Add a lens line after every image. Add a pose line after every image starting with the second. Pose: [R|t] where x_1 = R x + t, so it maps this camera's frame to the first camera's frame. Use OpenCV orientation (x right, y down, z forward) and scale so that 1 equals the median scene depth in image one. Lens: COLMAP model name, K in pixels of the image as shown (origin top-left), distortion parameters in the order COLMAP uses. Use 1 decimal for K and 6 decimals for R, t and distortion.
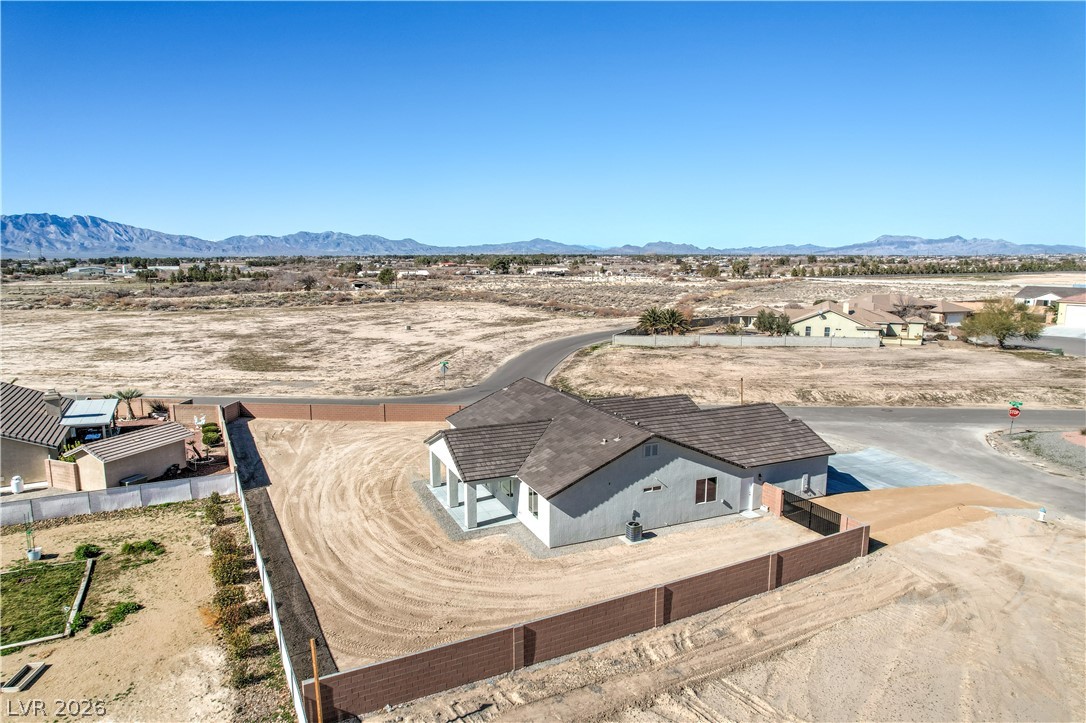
lens RADIAL K [[697.1, 0, 543.0], [0, 697.1, 361.5], [0, 0, 1]] dist [-0.076426, 0.073370]
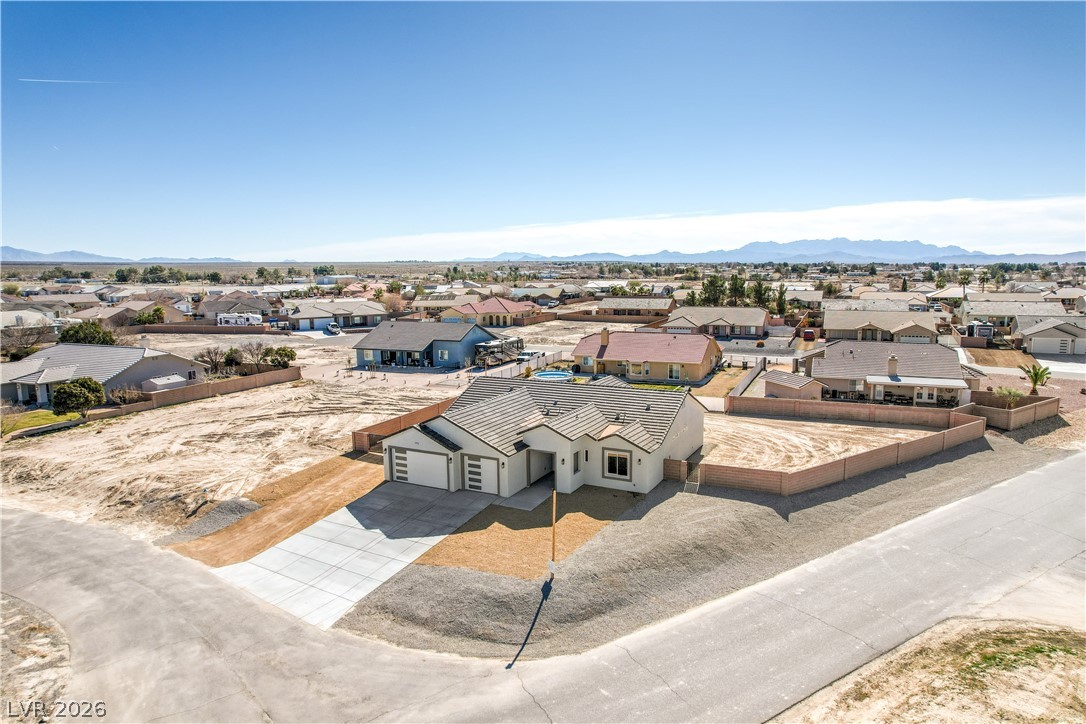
lens RADIAL K [[697.1, 0, 543.0], [0, 697.1, 362.0], [0, 0, 1]] dist [-0.076426, 0.073370]
pose [[-0.784292, 0.094981, -0.613078, 0.920704], [-0.087625, 0.961345, 0.261032, -0.321455], [0.614172, 0.258446, -0.745653, 2.035834]]
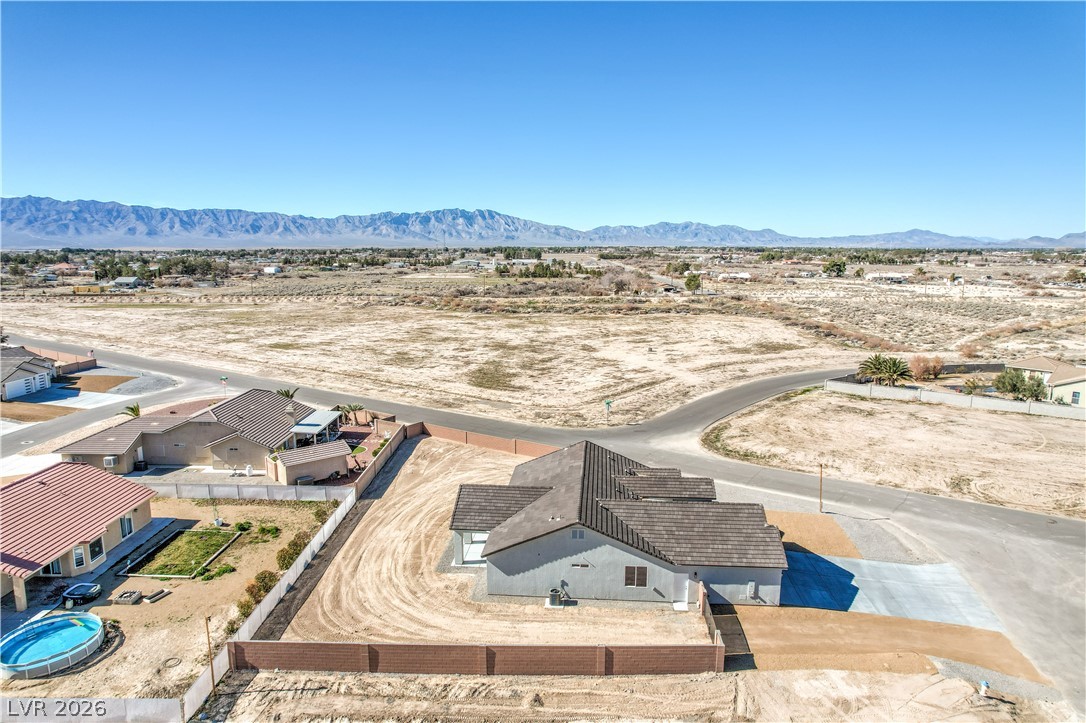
lens RADIAL K [[697.1, 0, 543.0], [0, 697.1, 361.5], [0, 0, 1]] dist [-0.076426, 0.073370]
pose [[0.876378, 0.083682, -0.474298, 0.580222], [-0.076414, 0.996475, 0.034619, -0.184934], [0.475523, 0.005903, 0.879684, -0.075025]]
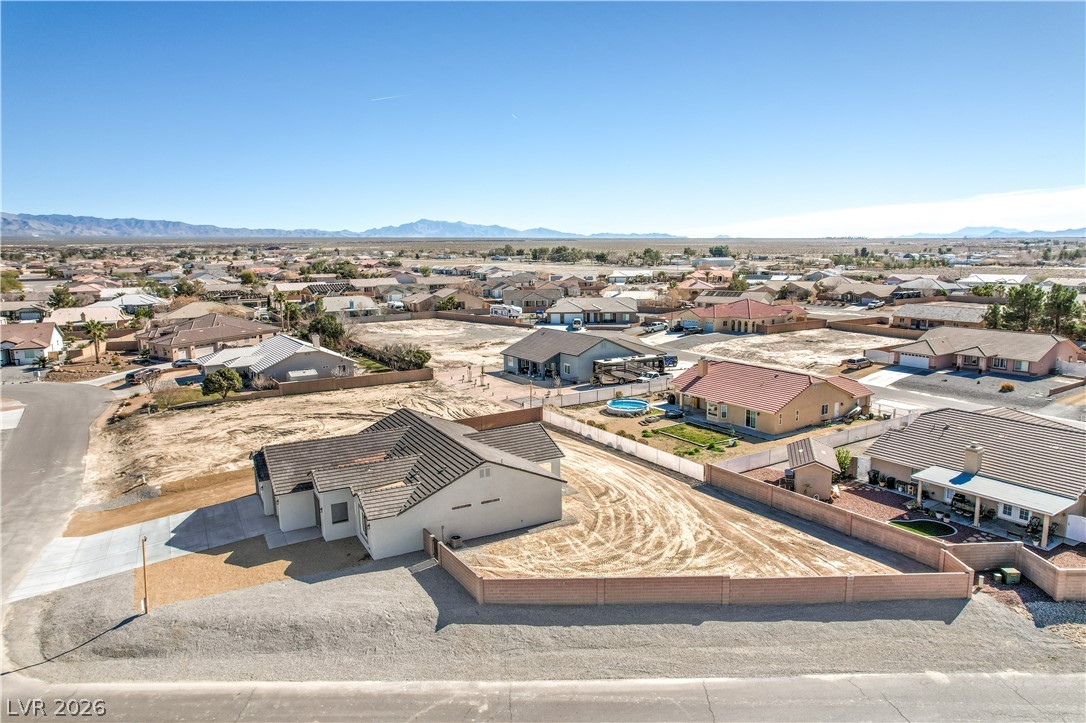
lens RADIAL K [[706.0, 0, 543.0], [0, 706.0, 361.5], [0, 0, 1]] dist [-0.031813, 0.003488]
pose [[-0.996876, 0.025620, -0.074717, -0.043595], [0.000669, 0.948639, 0.316360, -0.484864], [0.078984, 0.315321, -0.945692, 2.325426]]
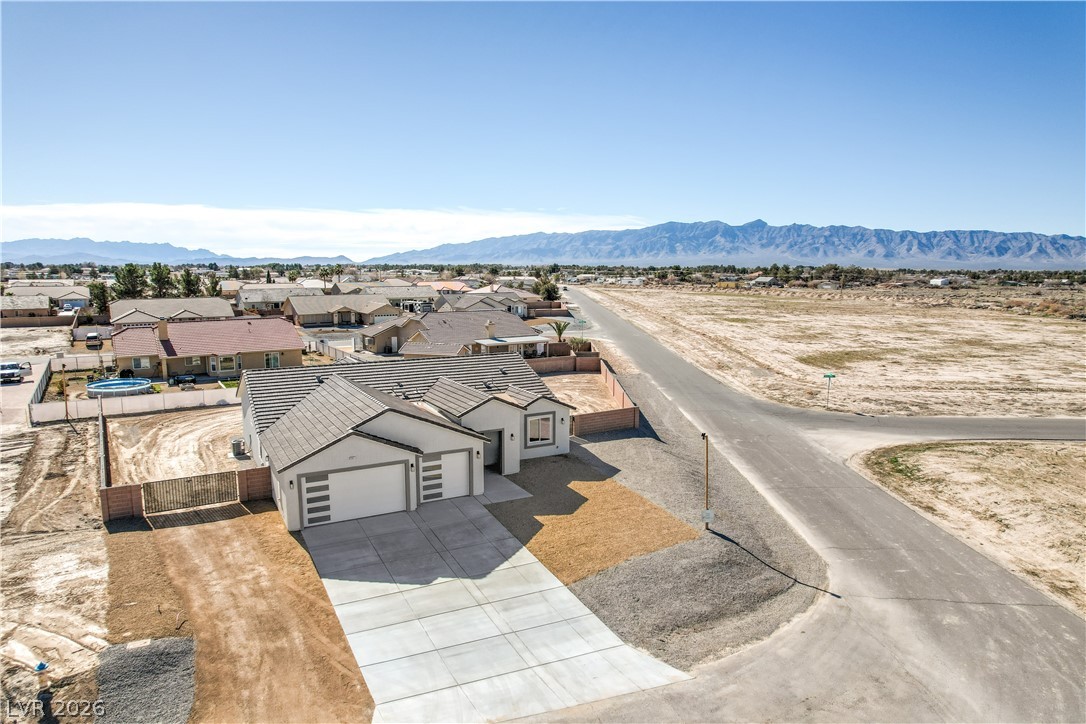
lens RADIAL K [[697.1, 0, 543.0], [0, 697.1, 362.0], [0, 0, 1]] dist [-0.076426, 0.073370]
pose [[0.085185, 0.142062, -0.986186, 1.154909], [-0.160319, 0.978841, 0.127155, -0.112539], [0.983383, 0.147272, 0.106158, 1.204366]]
